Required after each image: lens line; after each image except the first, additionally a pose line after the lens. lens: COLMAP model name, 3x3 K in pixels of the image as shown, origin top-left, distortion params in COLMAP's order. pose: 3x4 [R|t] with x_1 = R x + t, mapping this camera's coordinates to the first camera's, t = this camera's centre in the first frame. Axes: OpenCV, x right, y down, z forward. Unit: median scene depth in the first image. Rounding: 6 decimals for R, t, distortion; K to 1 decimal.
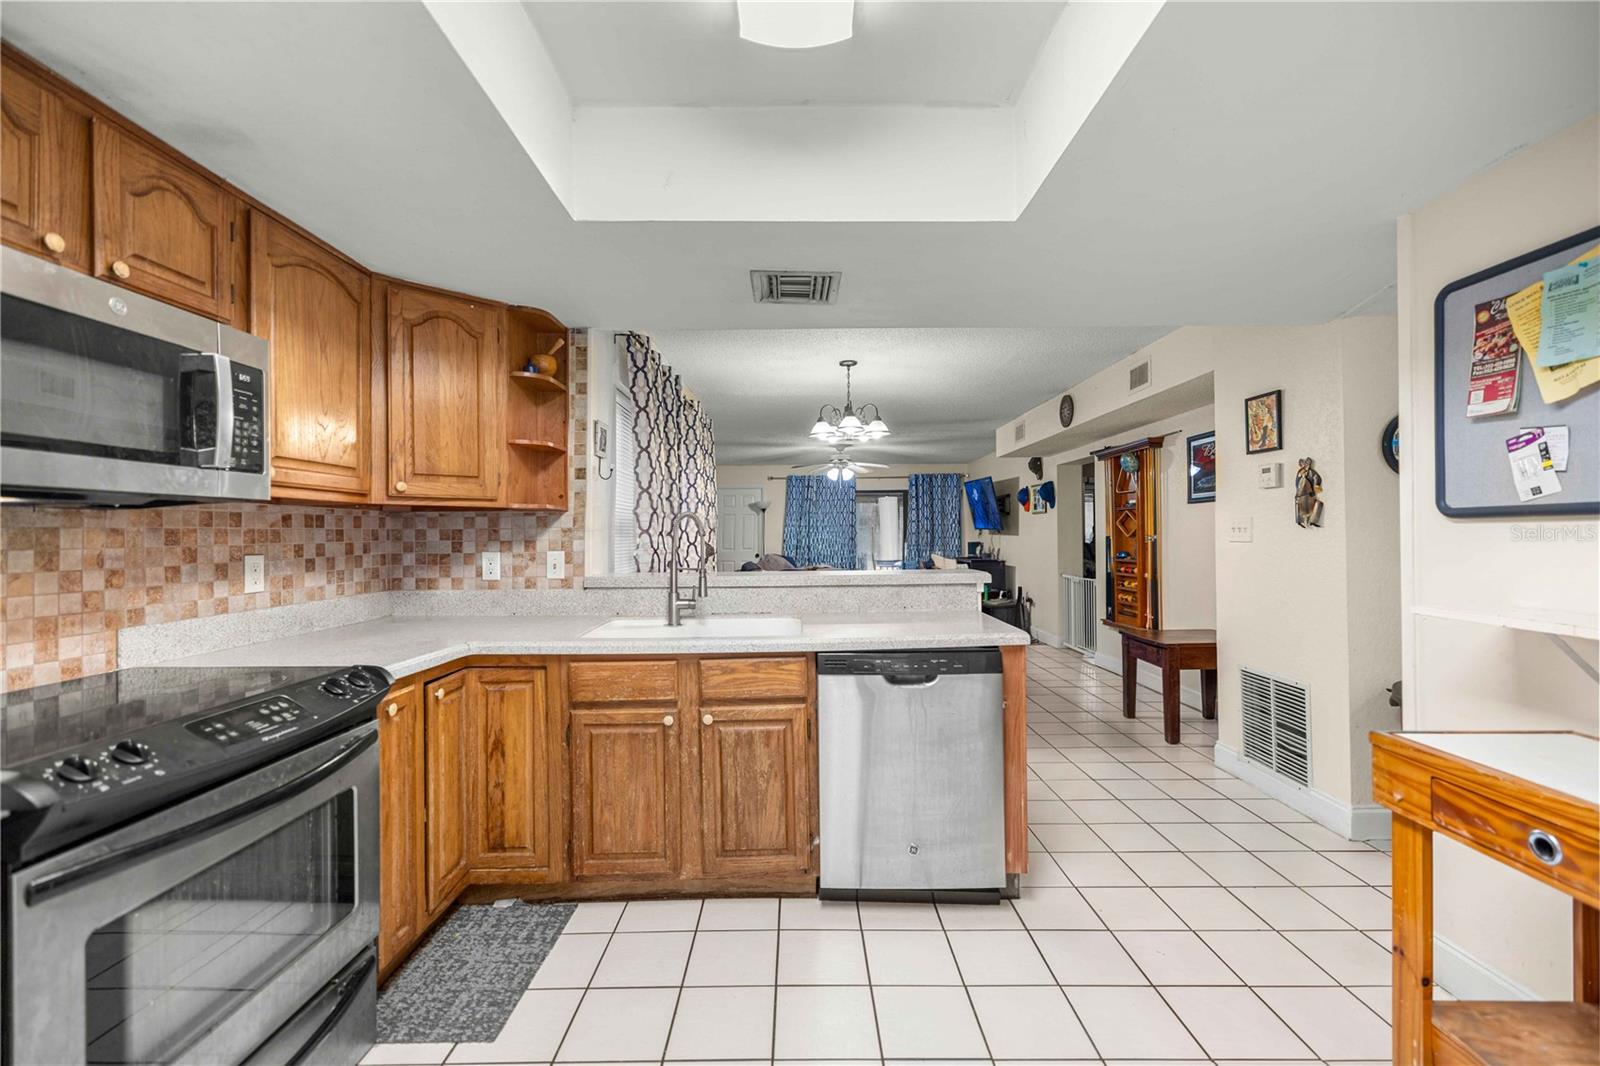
lens RADIAL K [[652.2, 0, 800.0], [0, 652.2, 533.0], [0, 0, 1]] dist [-0.000181, -0.000024]
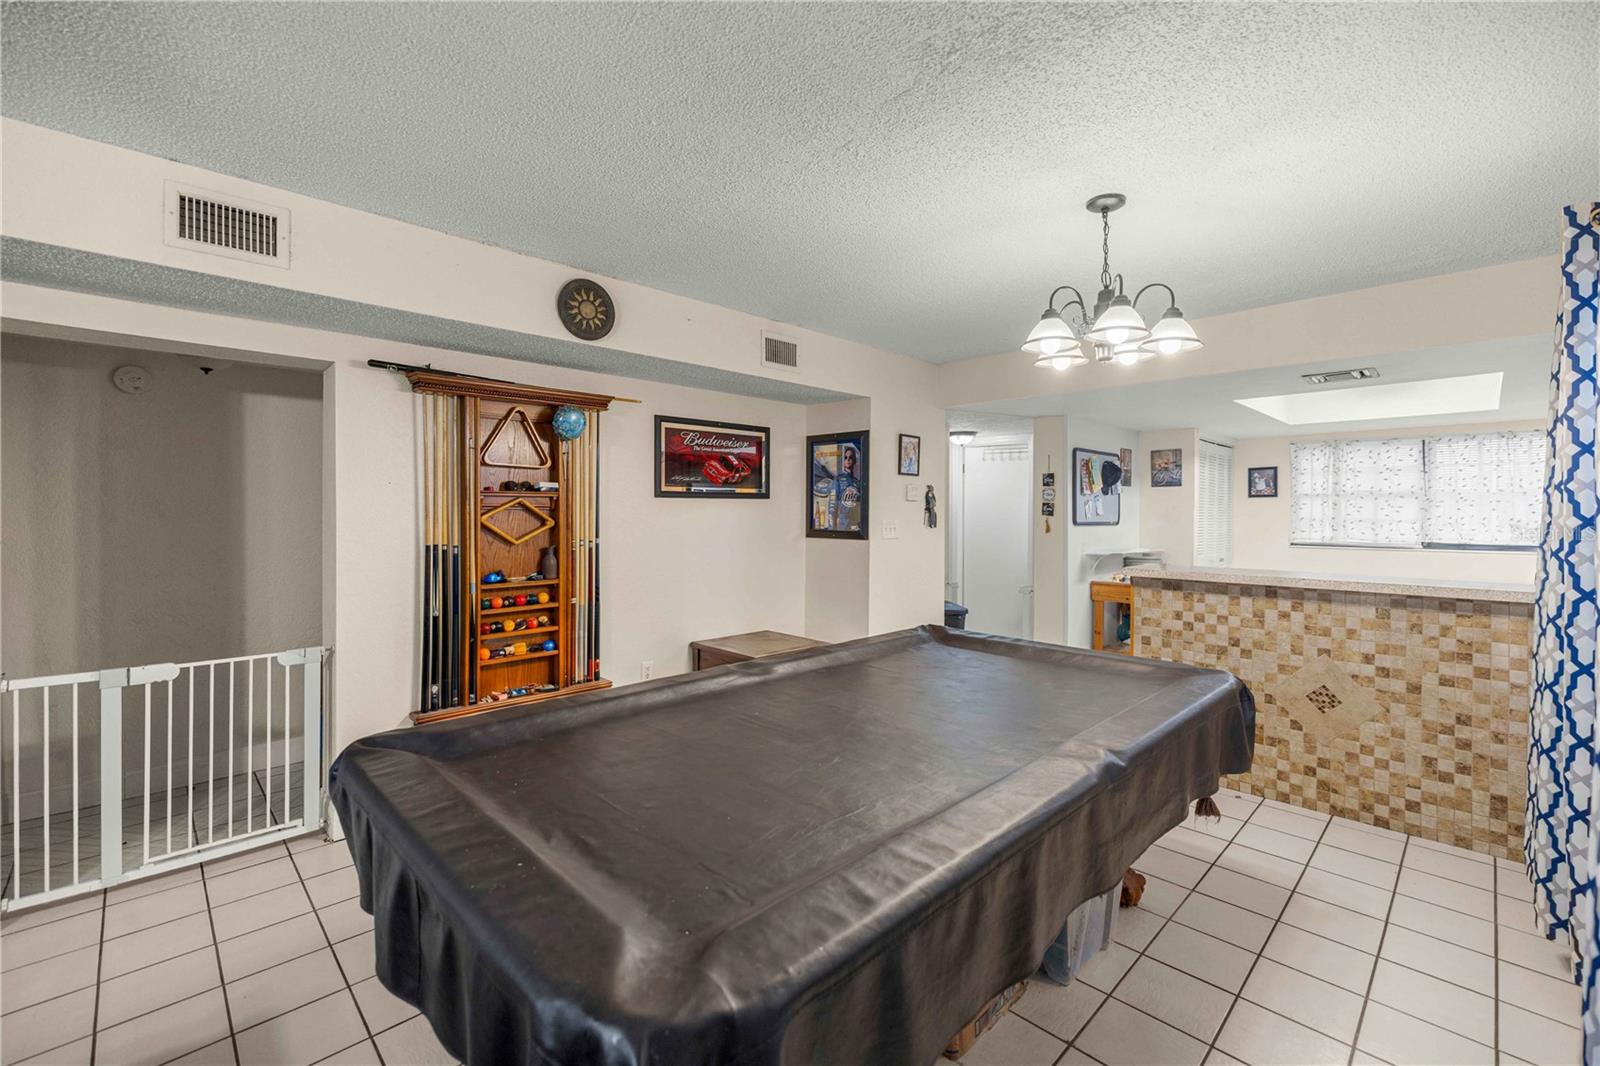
lens RADIAL K [[679.4, 0, 795.3], [0, 679.4, 511.5], [0, 0, 1]] dist [-0.000948, -0.000461]
pose [[-0.700095, 0.002520, 0.714046, -0.225309], [-0.002688, 0.999977, -0.006165, -0.043816], [-0.714045, -0.006236, -0.700072, 2.800374]]
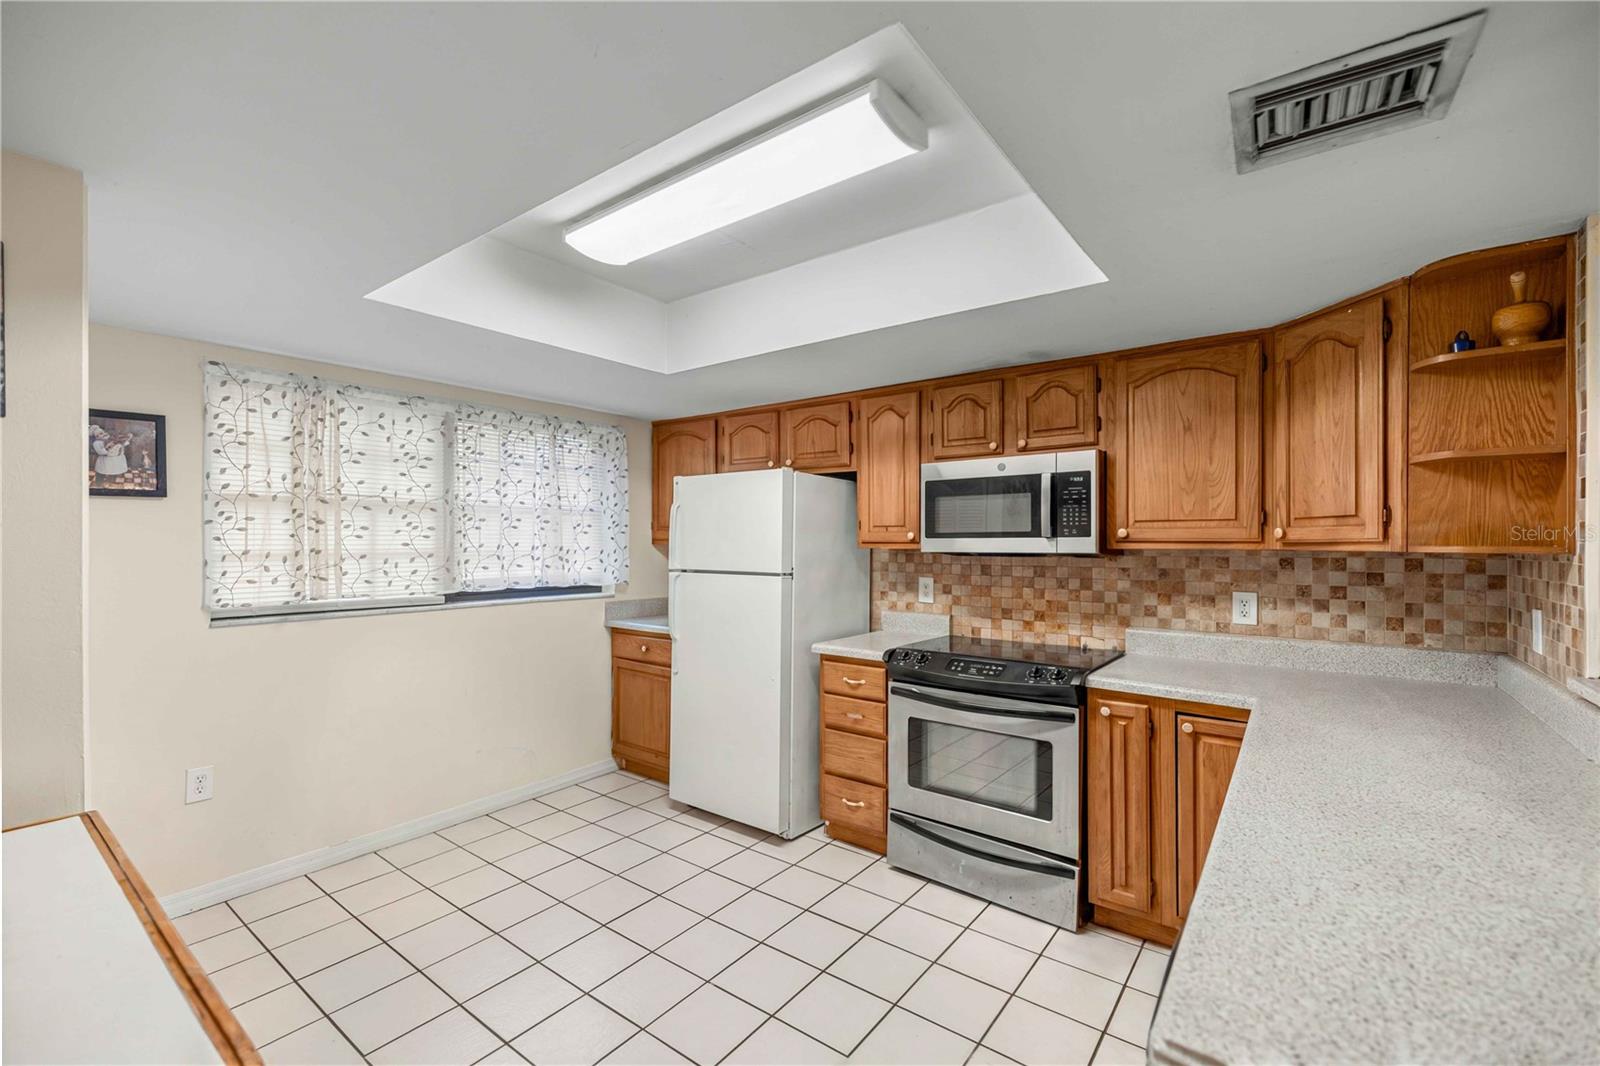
lens RADIAL K [[680.5, 0, 800.0], [0, 680.5, 533.0], [0, 0, 1]] dist [-0.000990, -0.000299]
pose [[-0.601542, -0.002089, -0.798839, 0.583282], [0.005698, 0.999960, -0.006906, -0.059639], [0.798821, -0.008706, -0.601506, 0.920388]]
